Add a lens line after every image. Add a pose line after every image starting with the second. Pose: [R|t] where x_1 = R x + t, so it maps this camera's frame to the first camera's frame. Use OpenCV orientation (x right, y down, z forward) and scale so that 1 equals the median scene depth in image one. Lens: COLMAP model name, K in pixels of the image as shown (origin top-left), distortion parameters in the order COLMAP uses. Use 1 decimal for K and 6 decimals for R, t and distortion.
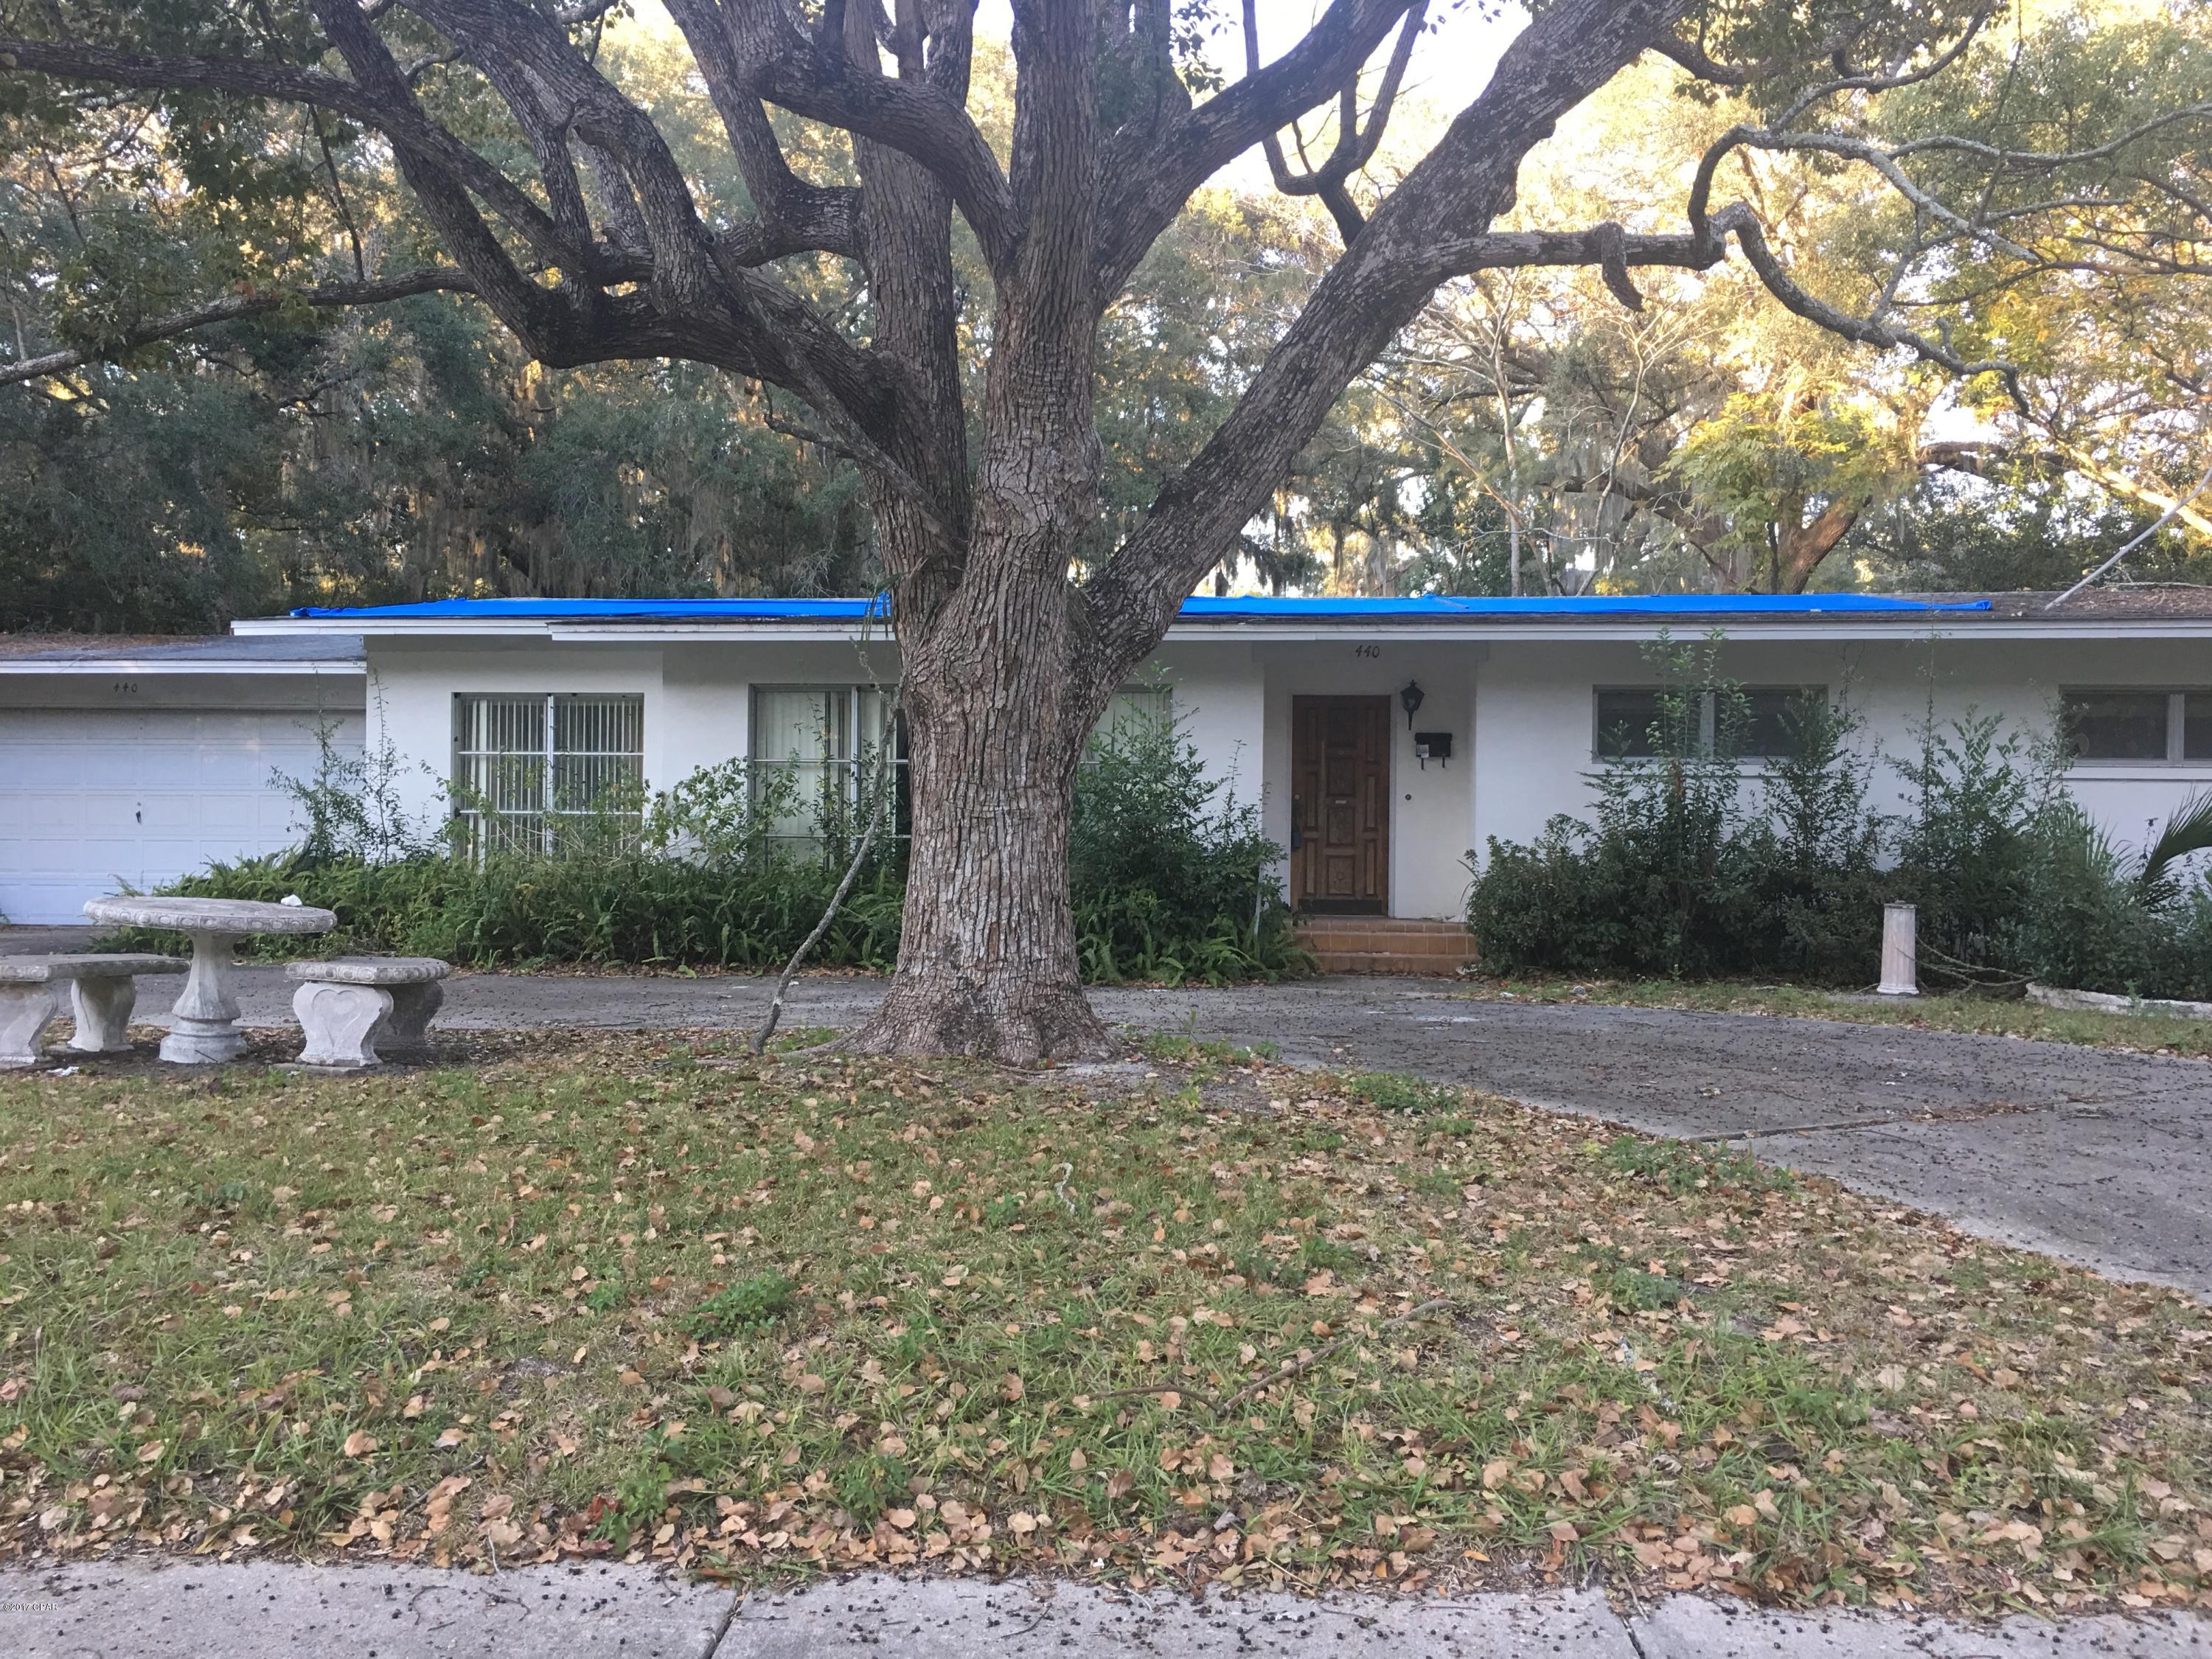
lens RADIAL K [[1866.9, 0, 1091.5], [0, 1866.9, 816.4], [0, 0, 1]] dist [0.083860, -0.103667]
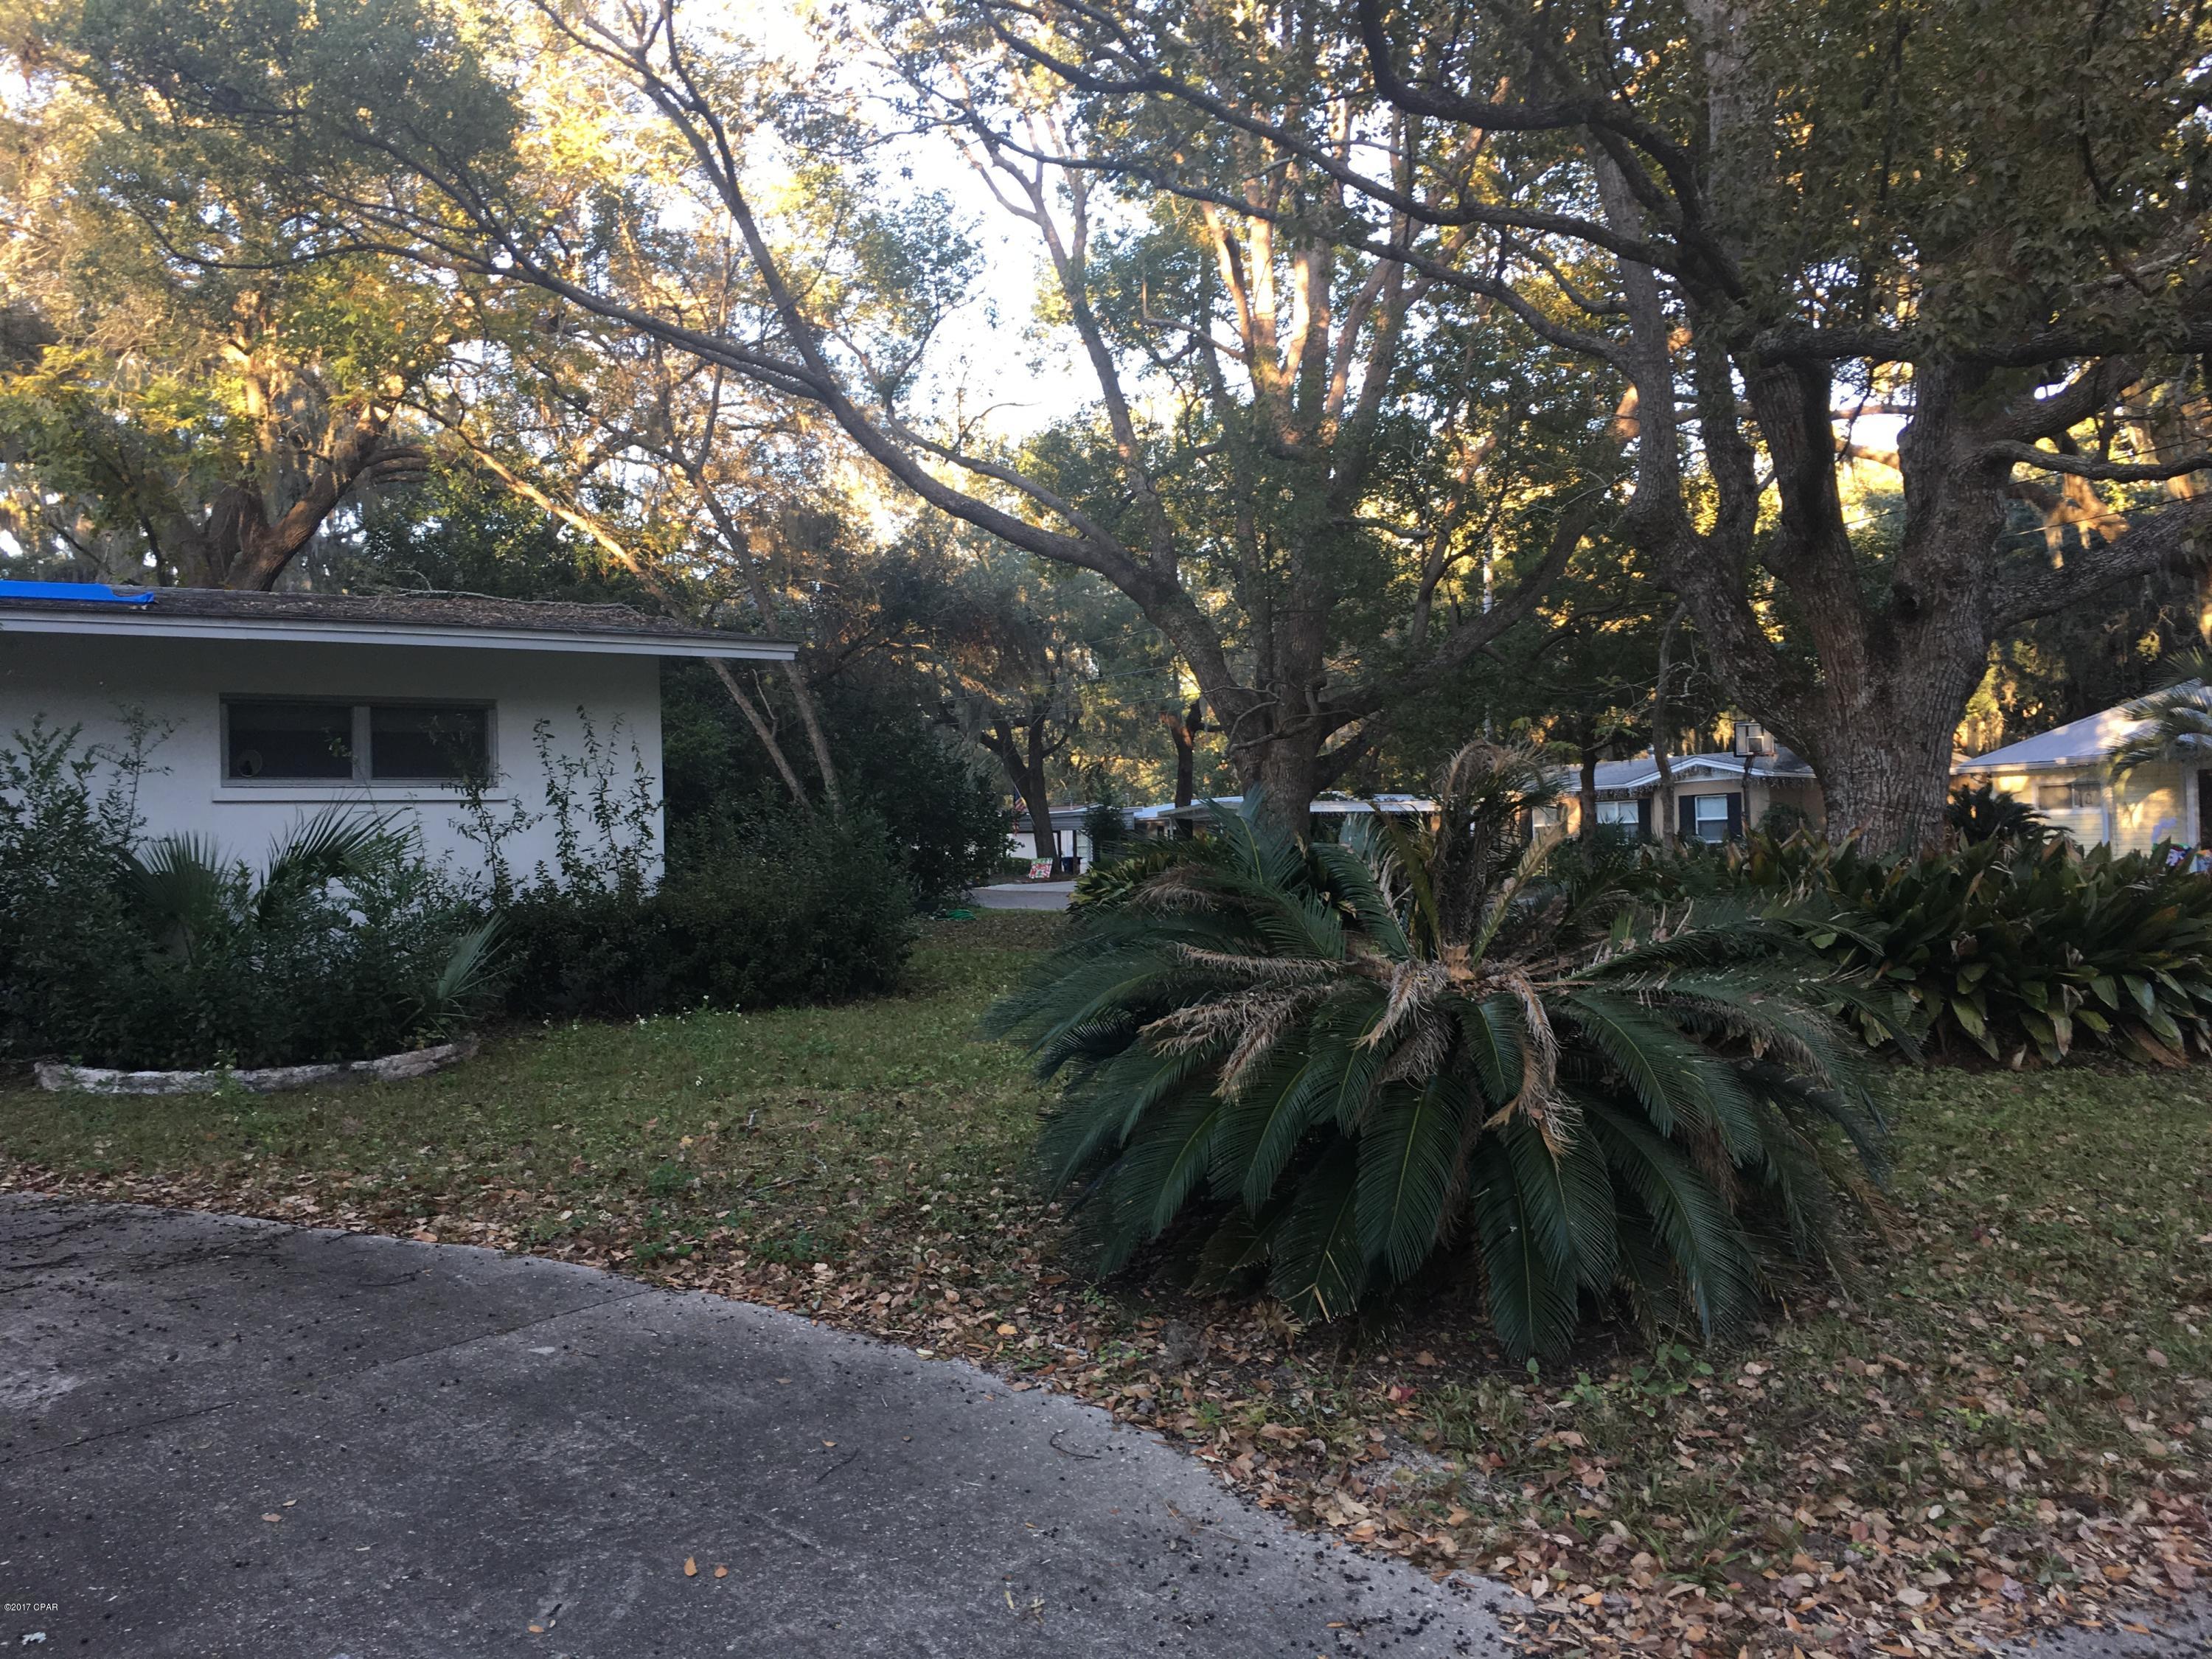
lens RADIAL K [[1866.9, 0, 1086.7], [0, 1866.9, 812.0], [0, 0, 1]] dist [0.083860, -0.103667]
pose [[0.805448, -0.015681, 0.592459, 0.350197], [0.023001, 0.999724, -0.004809, -0.002009], [-0.592220, 0.017501, 0.805586, 0.076973]]
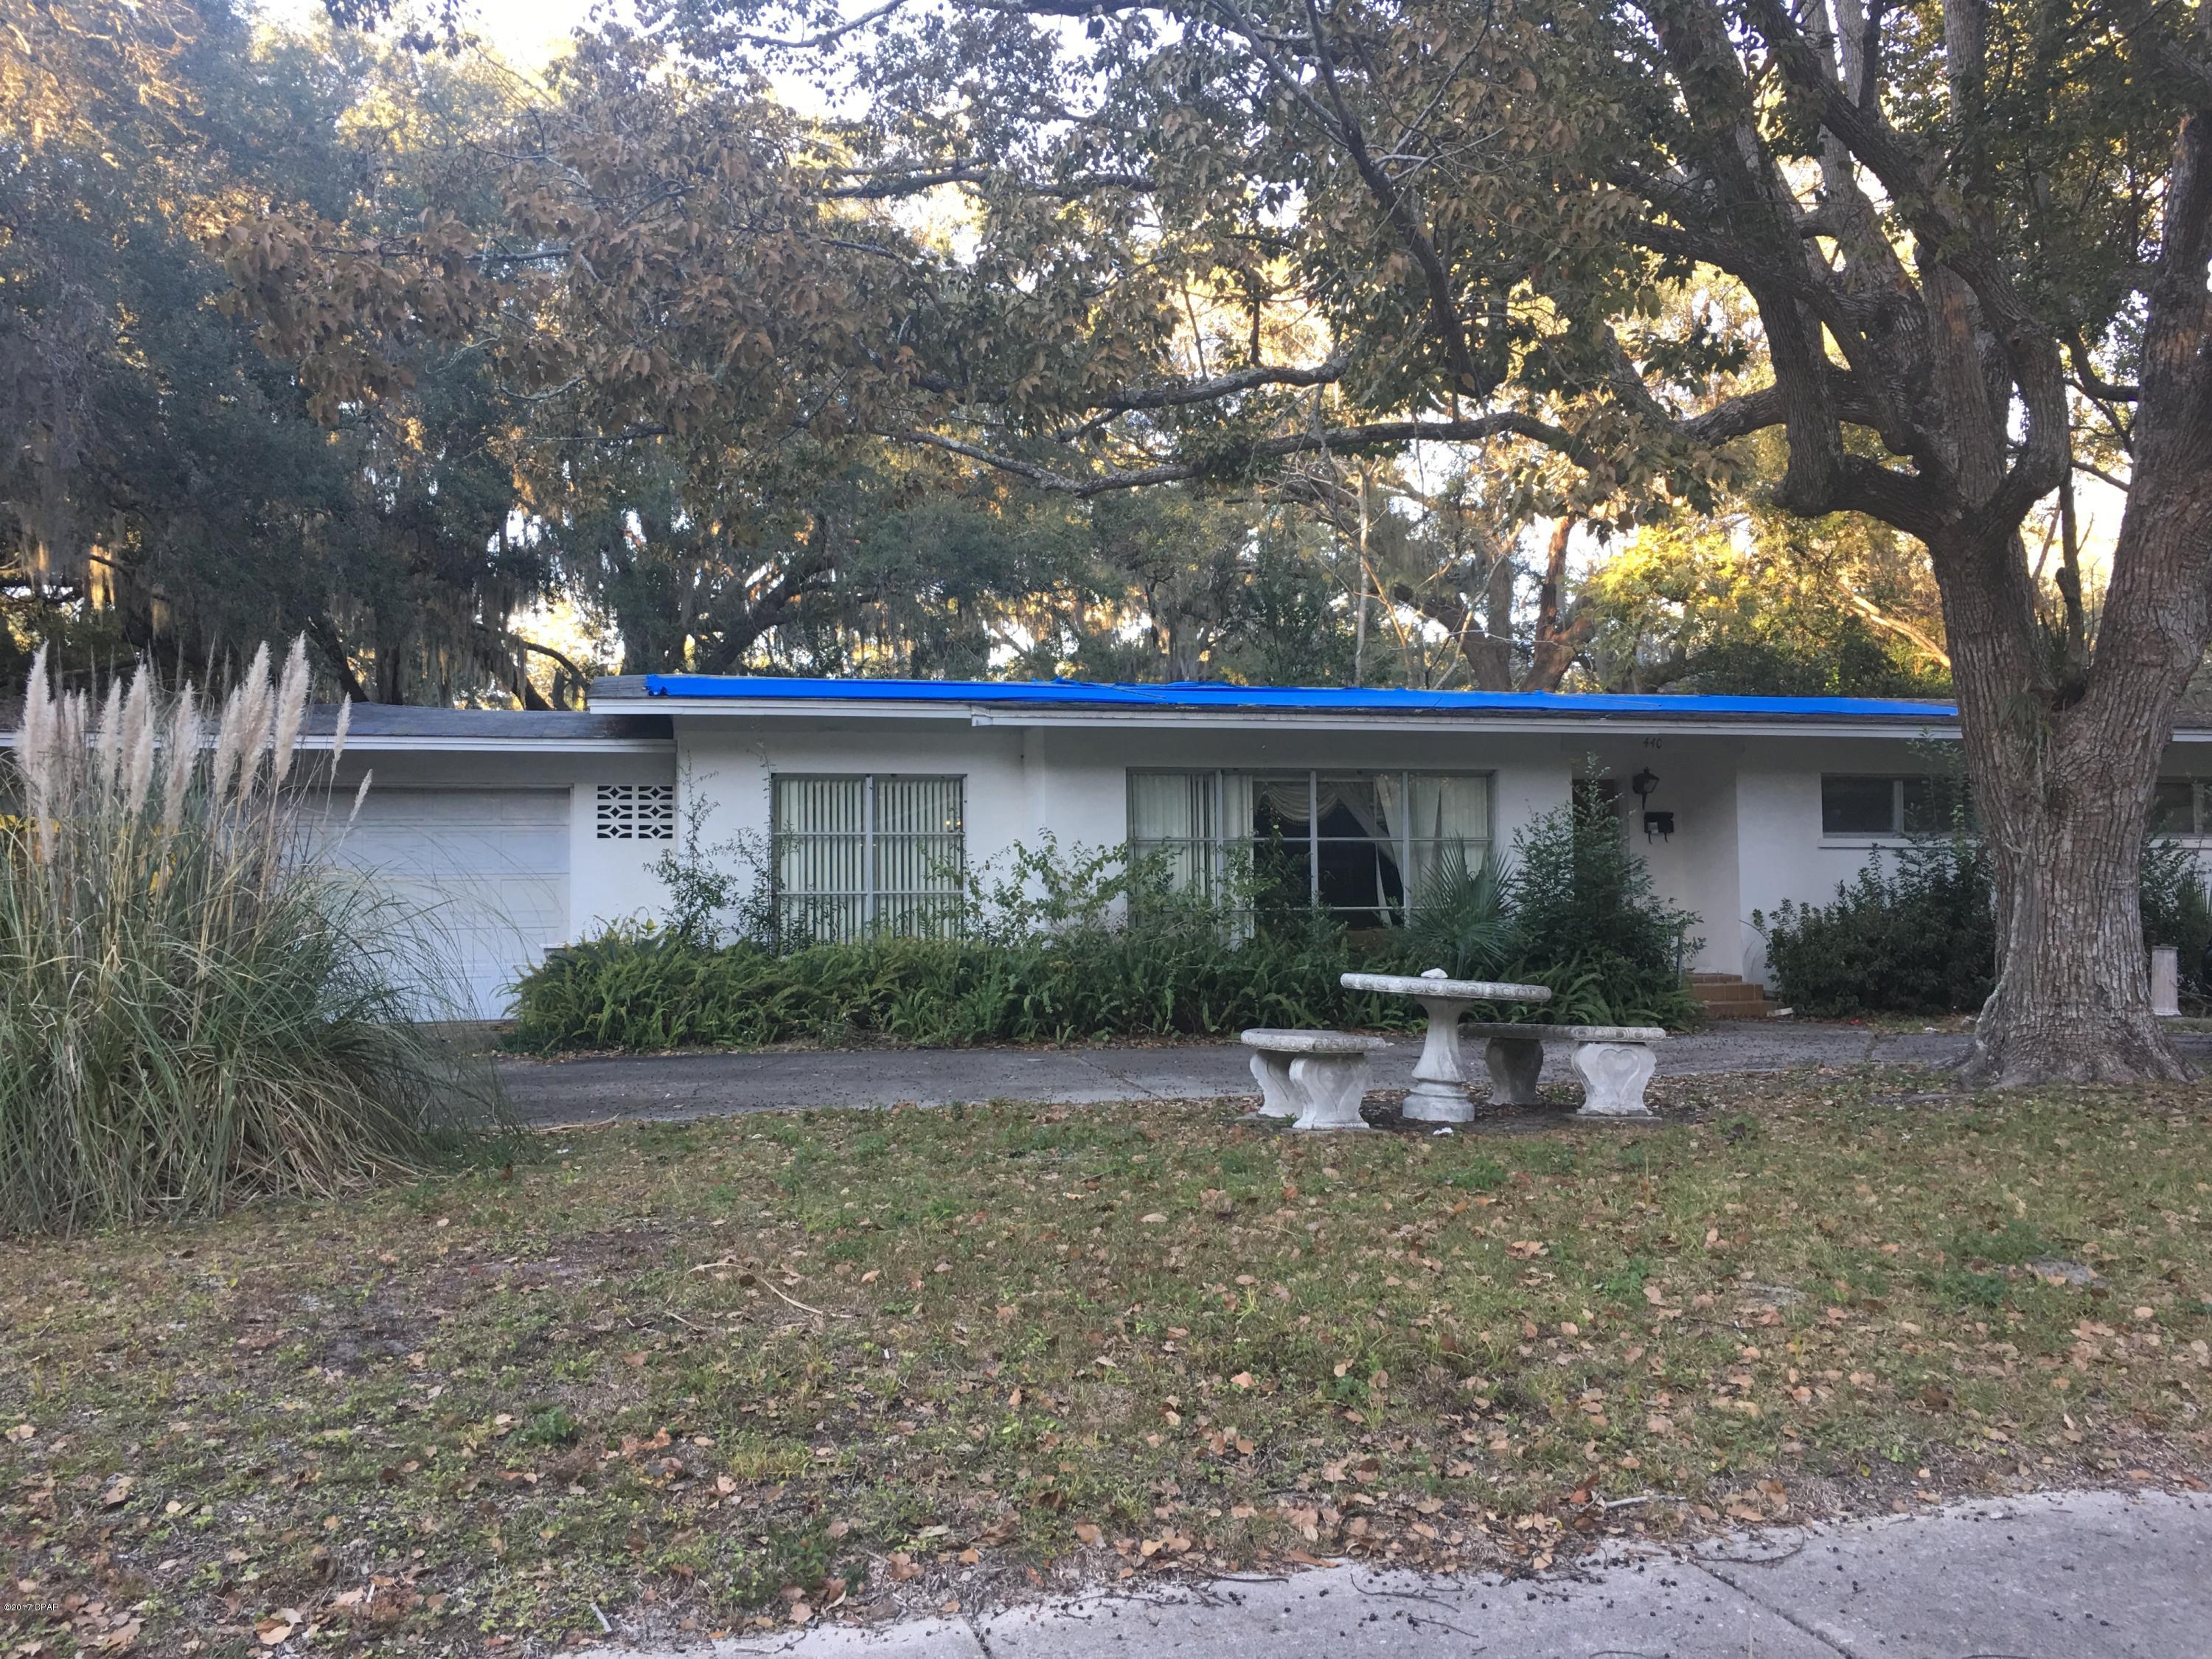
lens RADIAL K [[1866.9, 0, 1096.0], [0, 1866.9, 825.1], [0, 0, 1]] dist [0.083860, -0.103667]
pose [[0.940302, -0.003630, 0.340322, -0.661665], [0.014540, 0.999459, -0.029512, -0.008709], [-0.340030, 0.032699, 0.939846, 0.022924]]
